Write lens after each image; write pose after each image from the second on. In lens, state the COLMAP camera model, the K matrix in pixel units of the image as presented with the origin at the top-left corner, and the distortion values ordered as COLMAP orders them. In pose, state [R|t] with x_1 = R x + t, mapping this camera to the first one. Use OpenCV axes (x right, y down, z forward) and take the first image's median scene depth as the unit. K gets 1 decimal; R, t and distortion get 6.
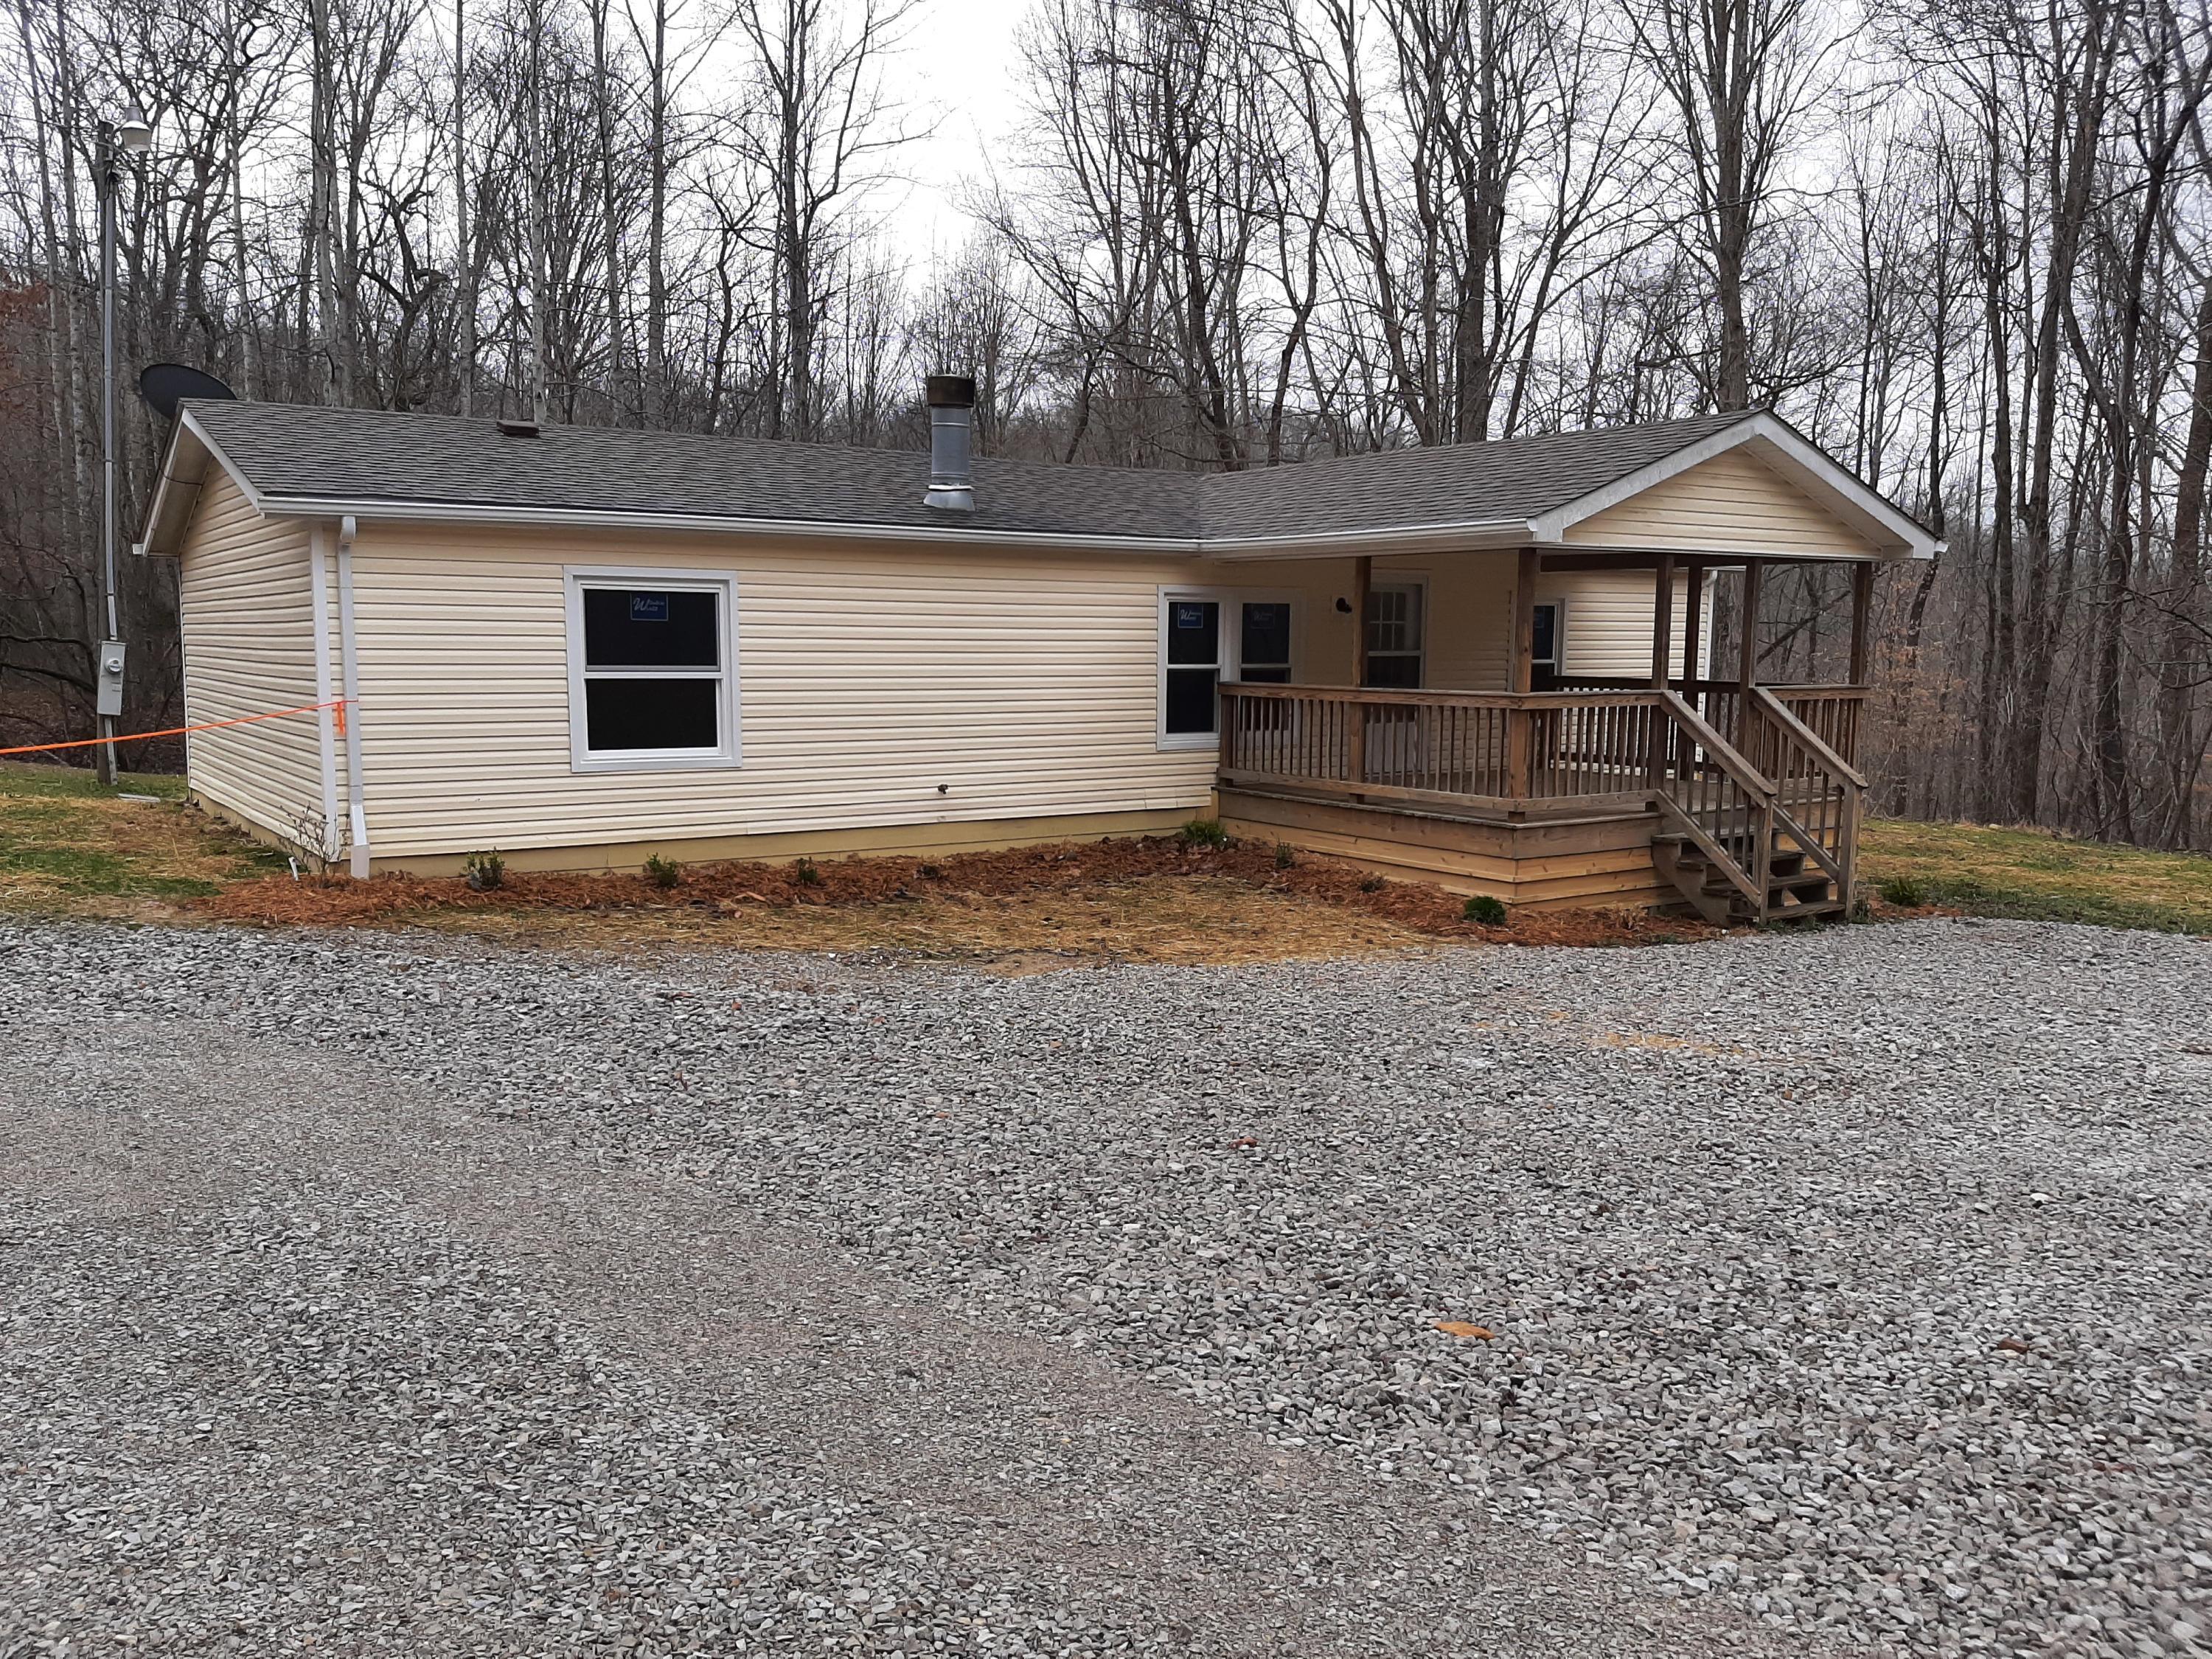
lens RADIAL K [[1763.0, 0, 1086.8], [0, 1763.0, 890.3], [0, 0, 1]] dist [0.001571, -0.009083]
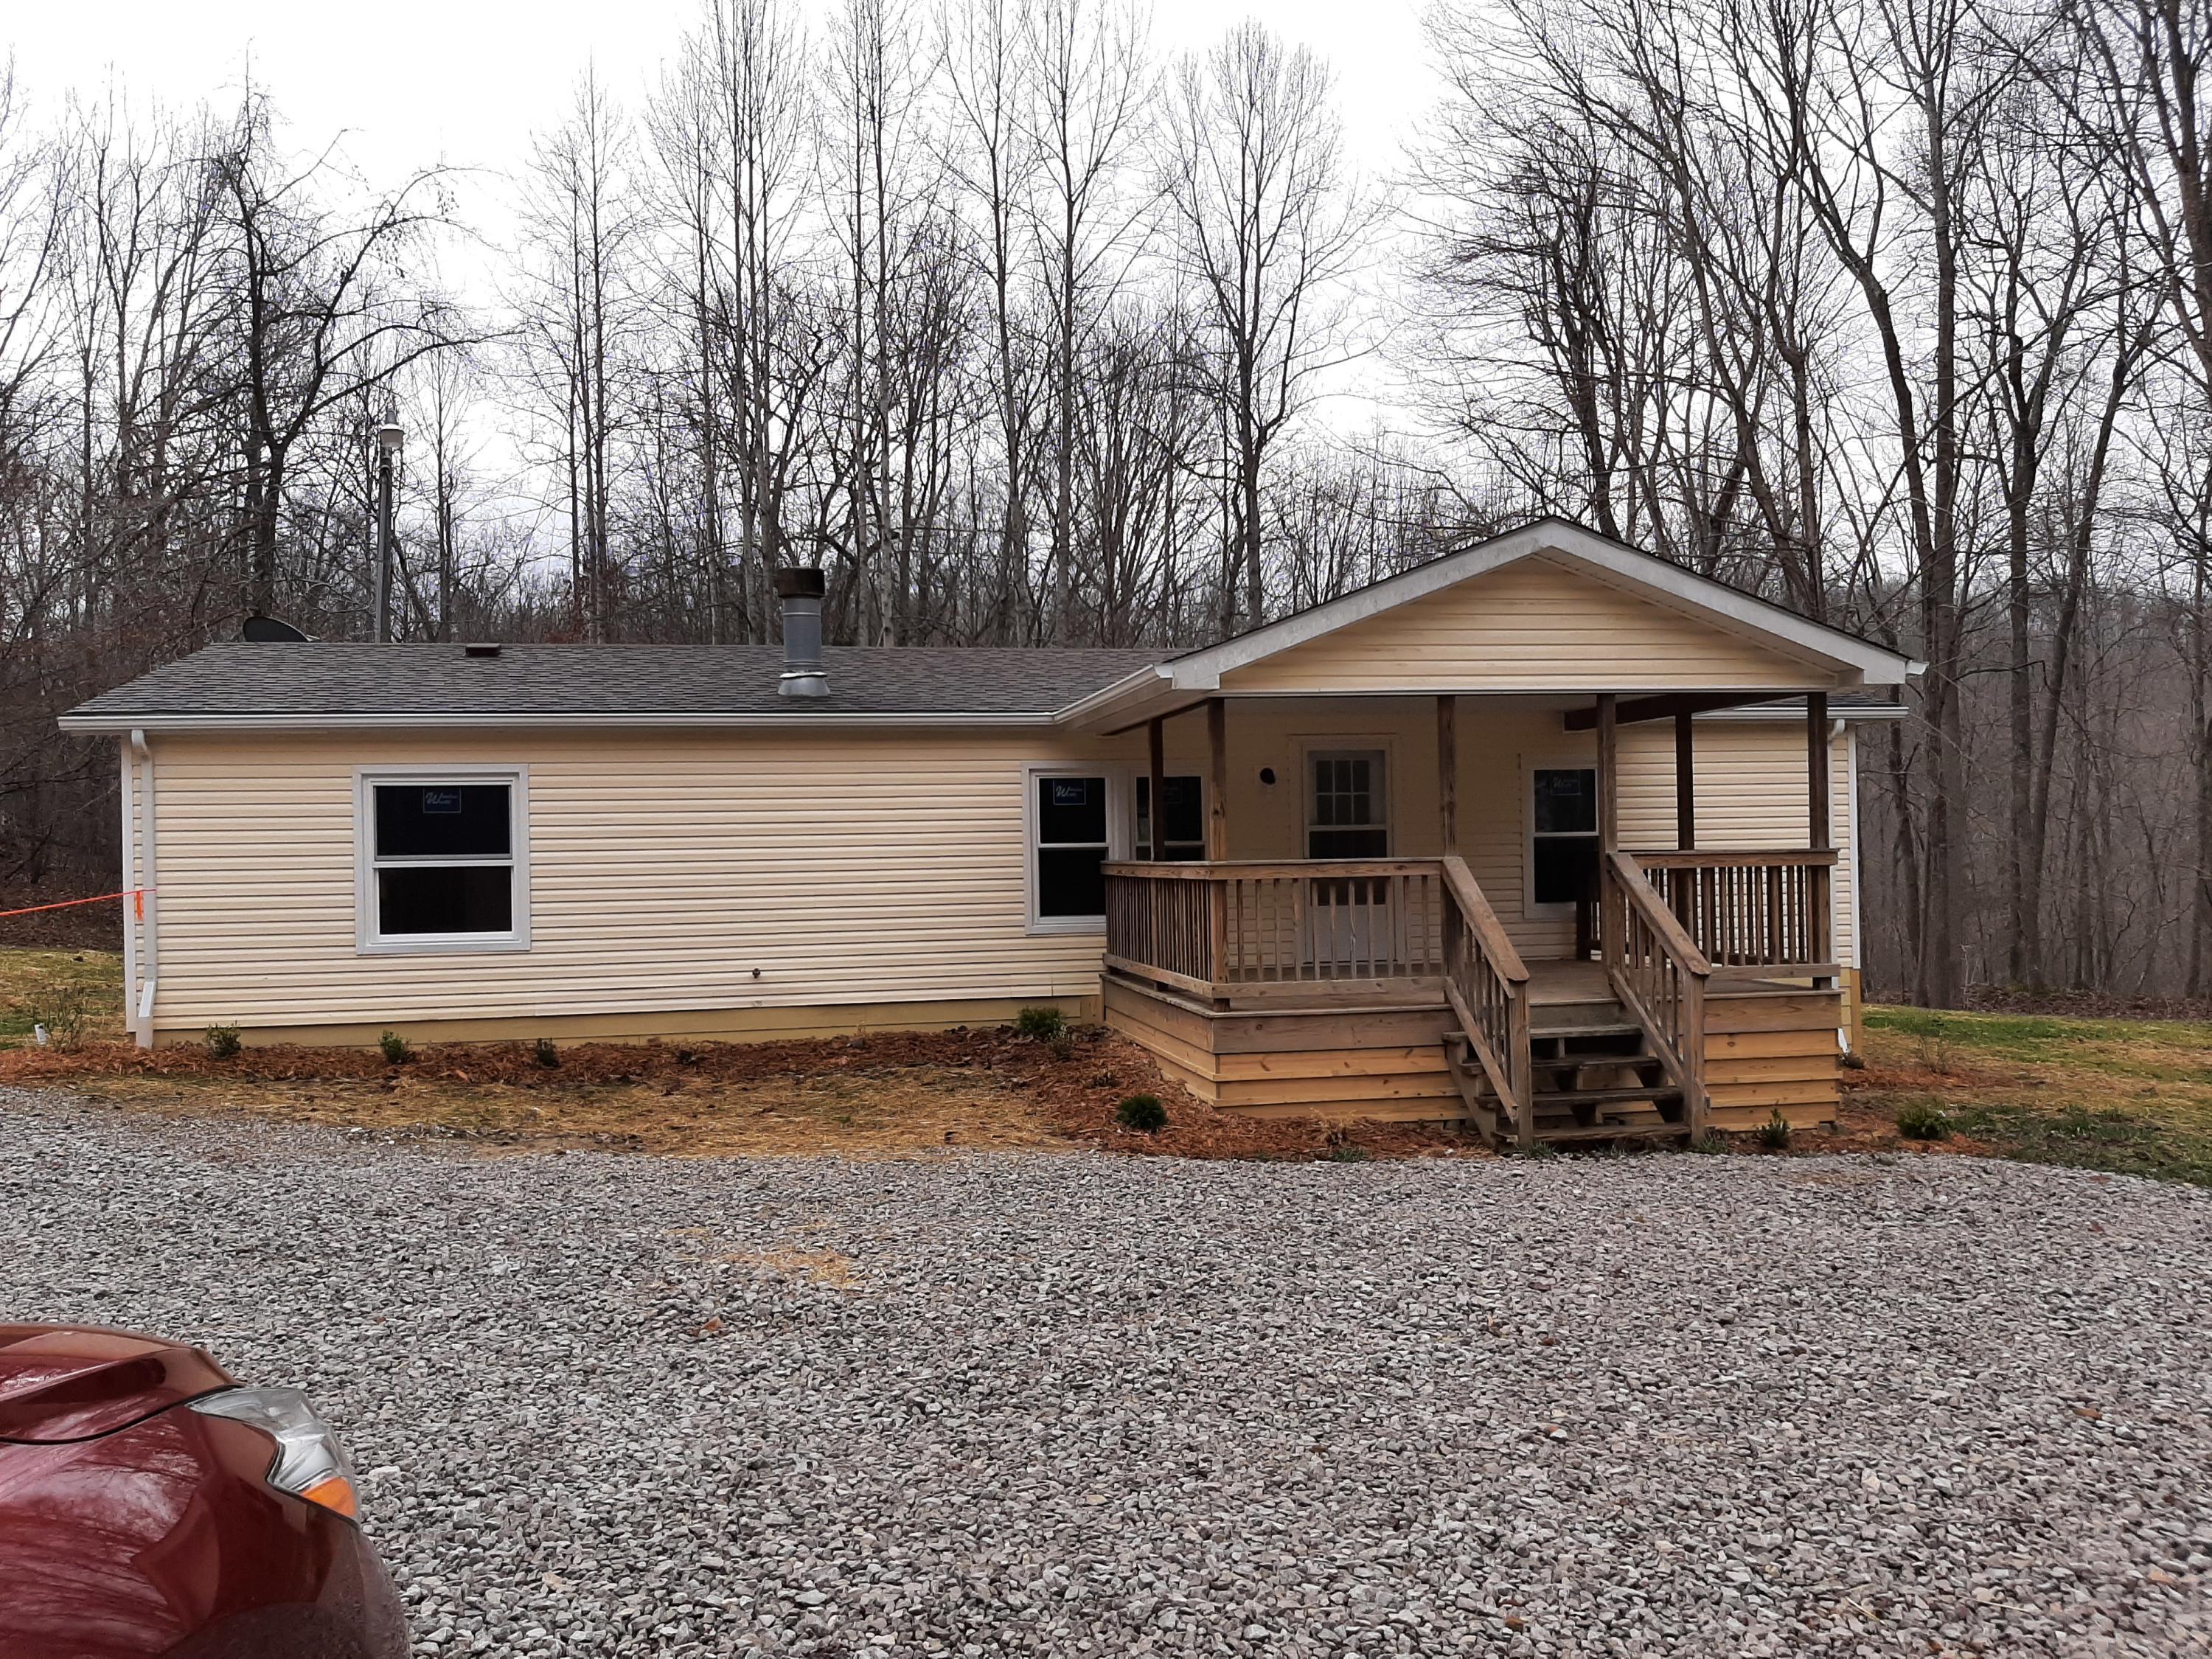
lens RADIAL K [[1763.0, 0, 1104.3], [0, 1763.0, 830.5], [0, 0, 1]] dist [0.001571, -0.009083]
pose [[0.916488, -0.030064, -0.398932, 0.529470], [-0.029928, 0.989226, -0.143306, -0.001391], [0.398942, 0.143278, 0.905713, 0.186969]]
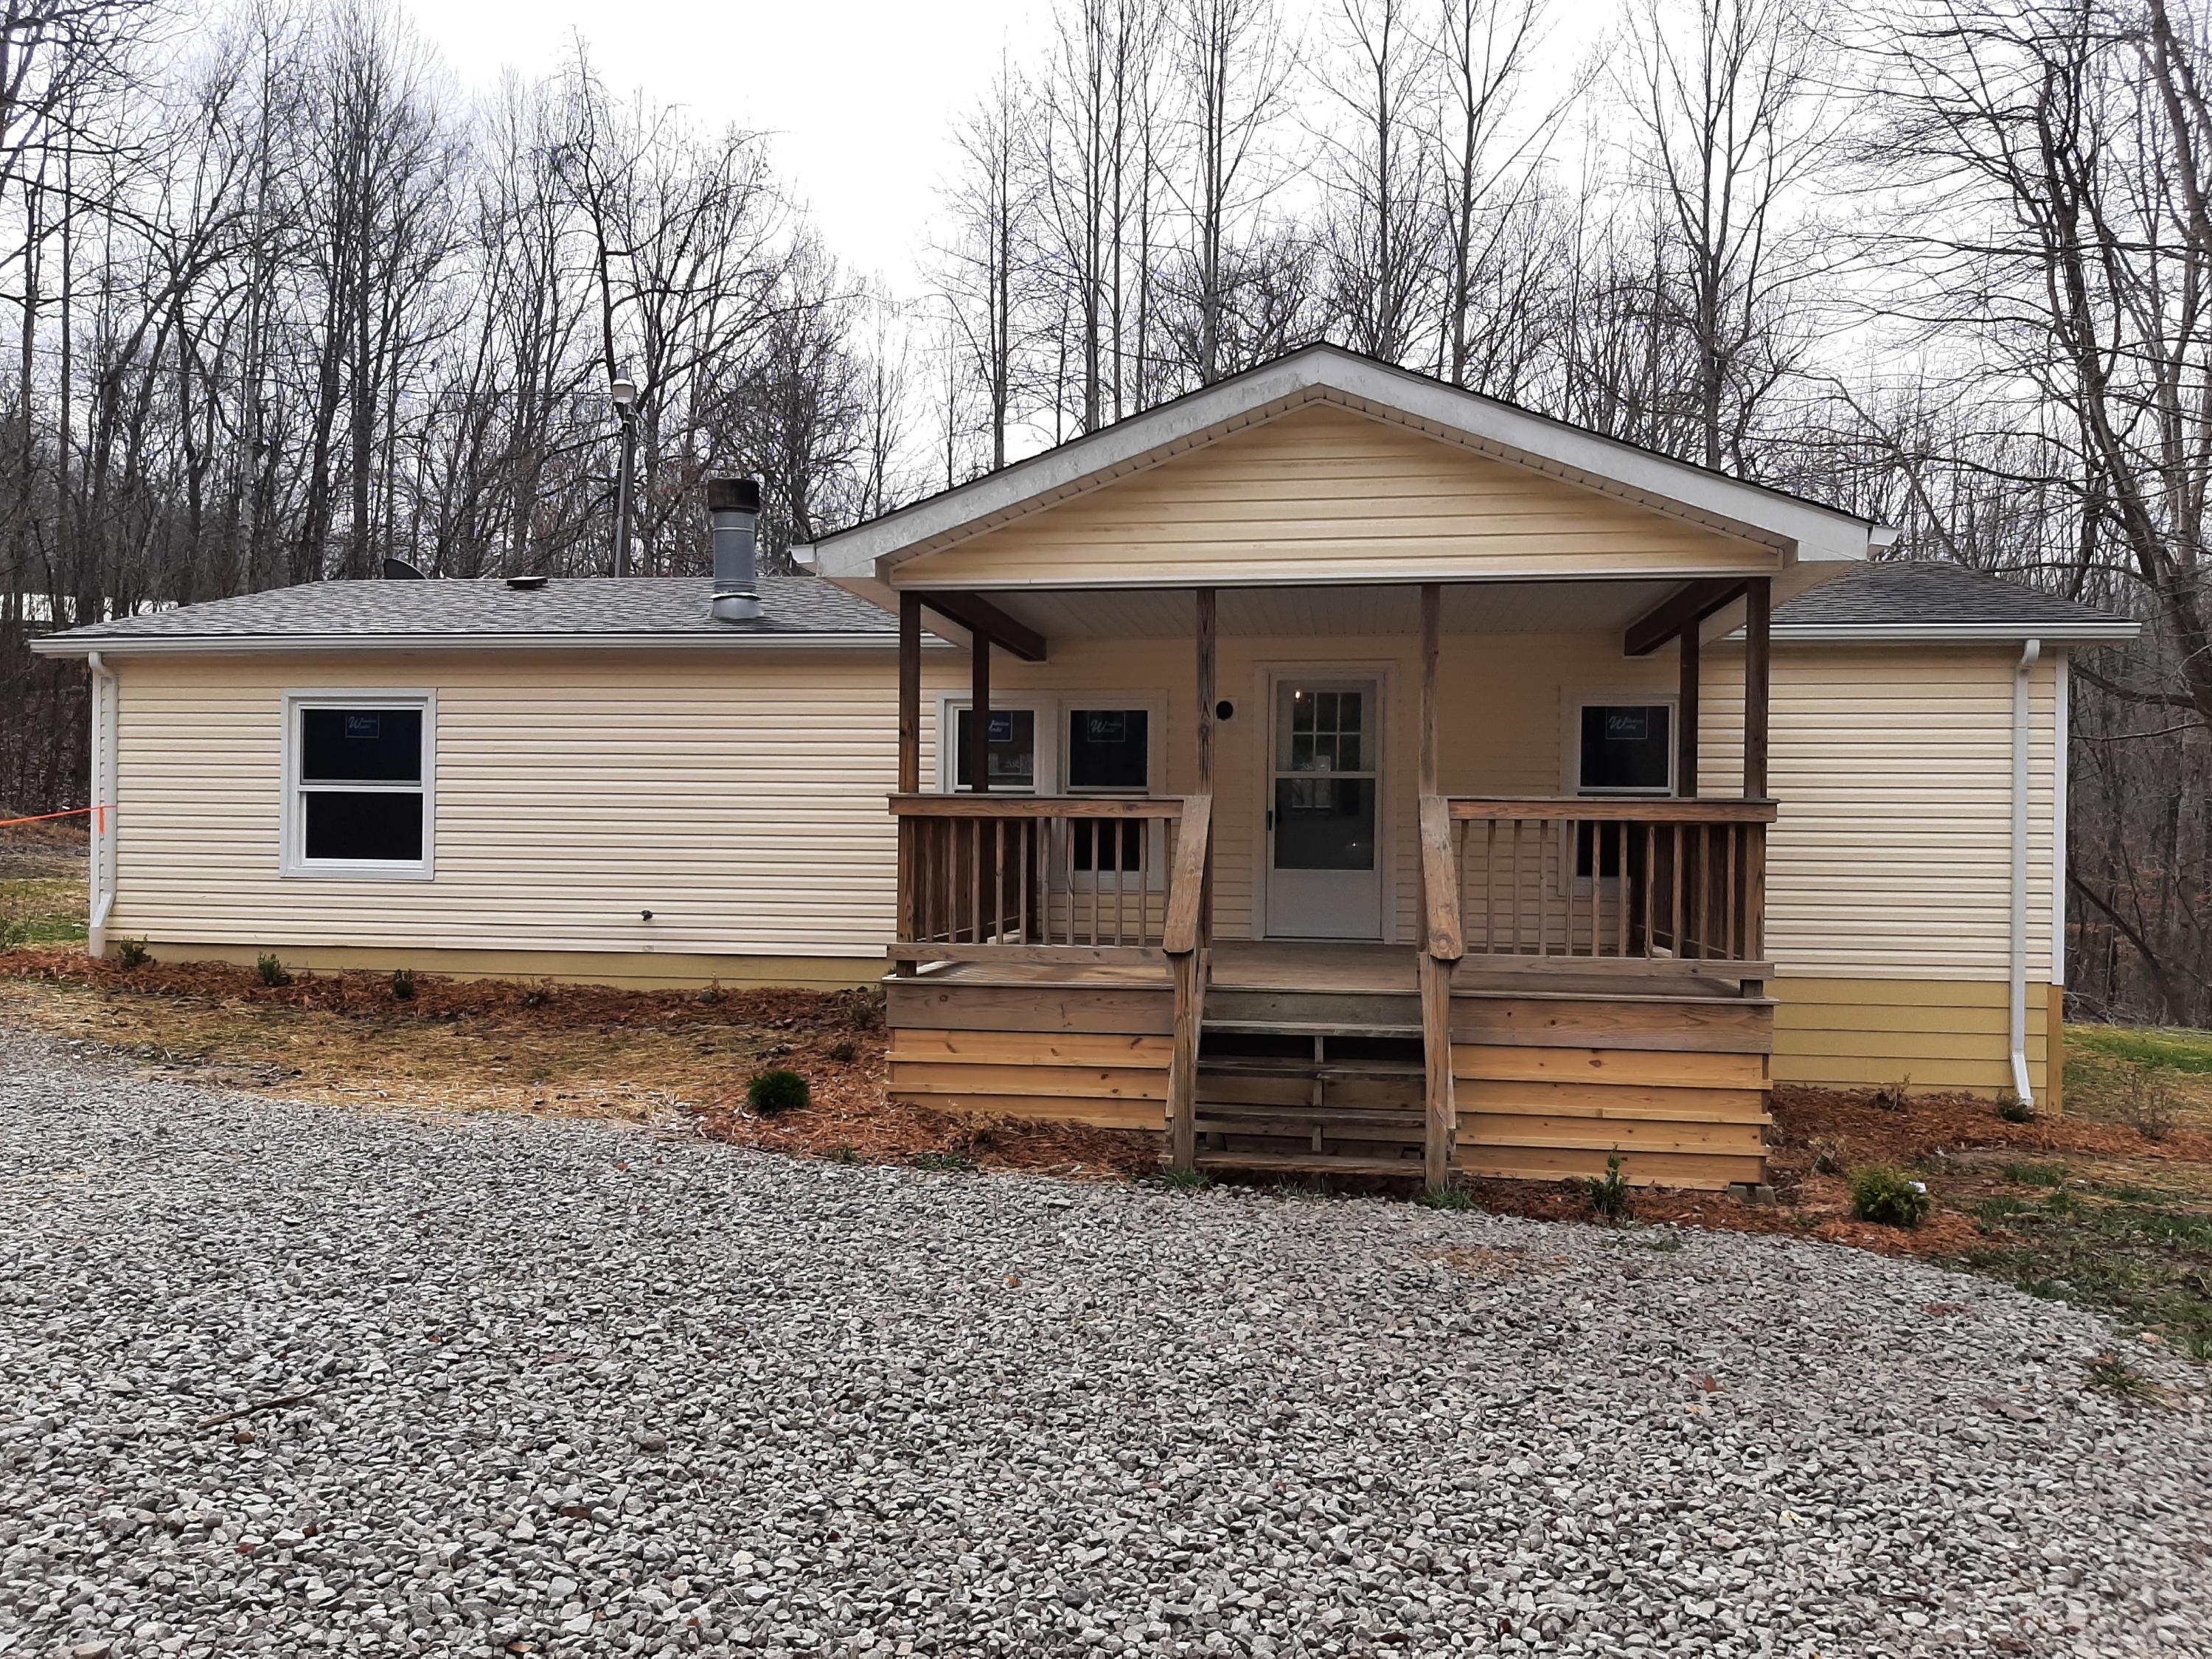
lens RADIAL K [[1763.0, 0, 1095.0], [0, 1763.0, 834.3], [0, 0, 1]] dist [0.001571, -0.009083]
pose [[0.726075, 0.000159, -0.687615, 0.771616], [-0.102604, 0.988830, -0.108114, -0.026013], [0.679917, 0.149051, 0.717981, 0.531821]]
